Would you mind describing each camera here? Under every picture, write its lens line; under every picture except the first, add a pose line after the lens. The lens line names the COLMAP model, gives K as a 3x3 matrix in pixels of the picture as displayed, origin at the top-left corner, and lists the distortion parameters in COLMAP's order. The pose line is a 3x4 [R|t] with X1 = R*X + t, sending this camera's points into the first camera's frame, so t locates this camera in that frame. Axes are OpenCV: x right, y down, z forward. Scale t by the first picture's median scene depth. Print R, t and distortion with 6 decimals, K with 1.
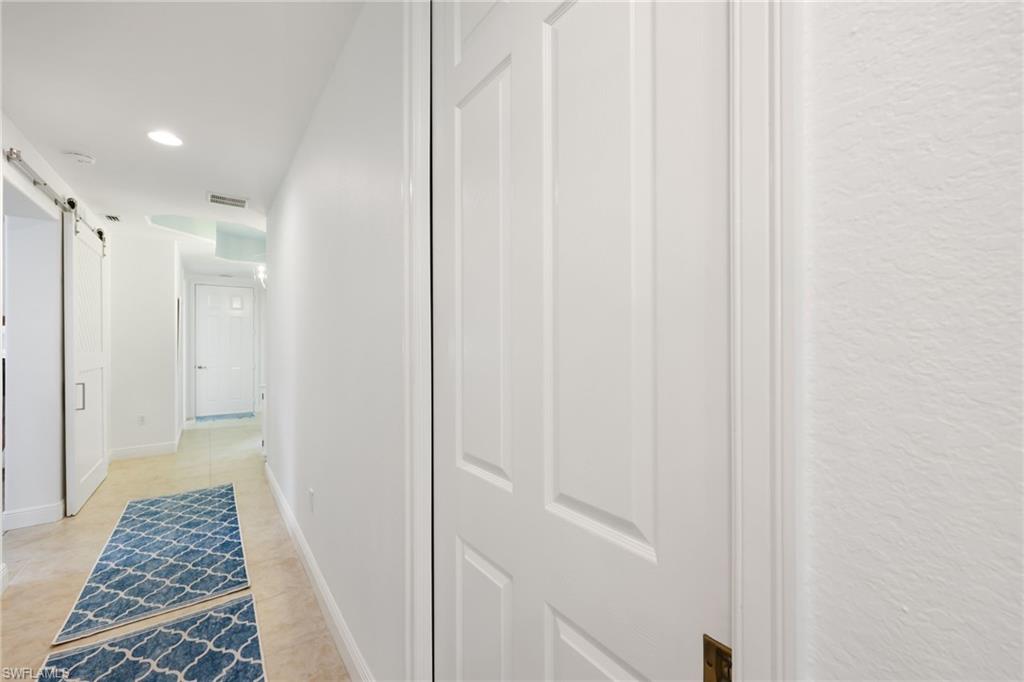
lens RADIAL K [[416.5, 0, 511.0], [0, 416.5, 342.1], [0, 0, 1]] dist [-0.006710, 0.000233]
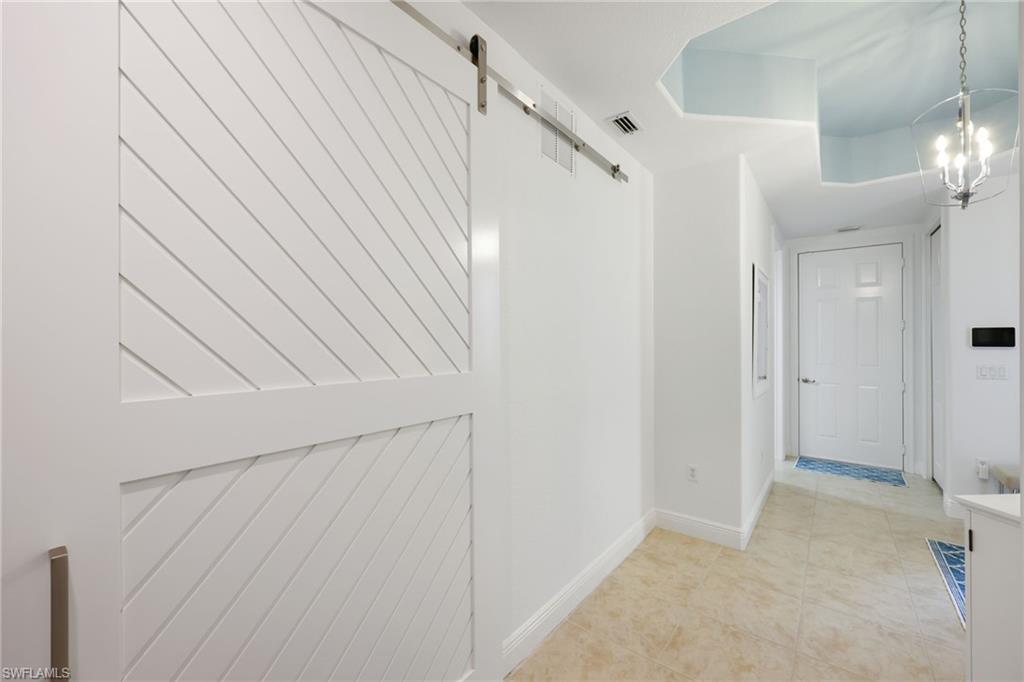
lens RADIAL K [[416.5, 0, 511.0], [0, 416.5, 341.3], [0, 0, 1]] dist [-0.006710, 0.000233]
pose [[0.270099, 0.001929, -0.962831, -0.254713], [0.000618, 0.999997, 0.002177, -0.002274], [0.962832, -0.001183, 0.270097, 0.388409]]
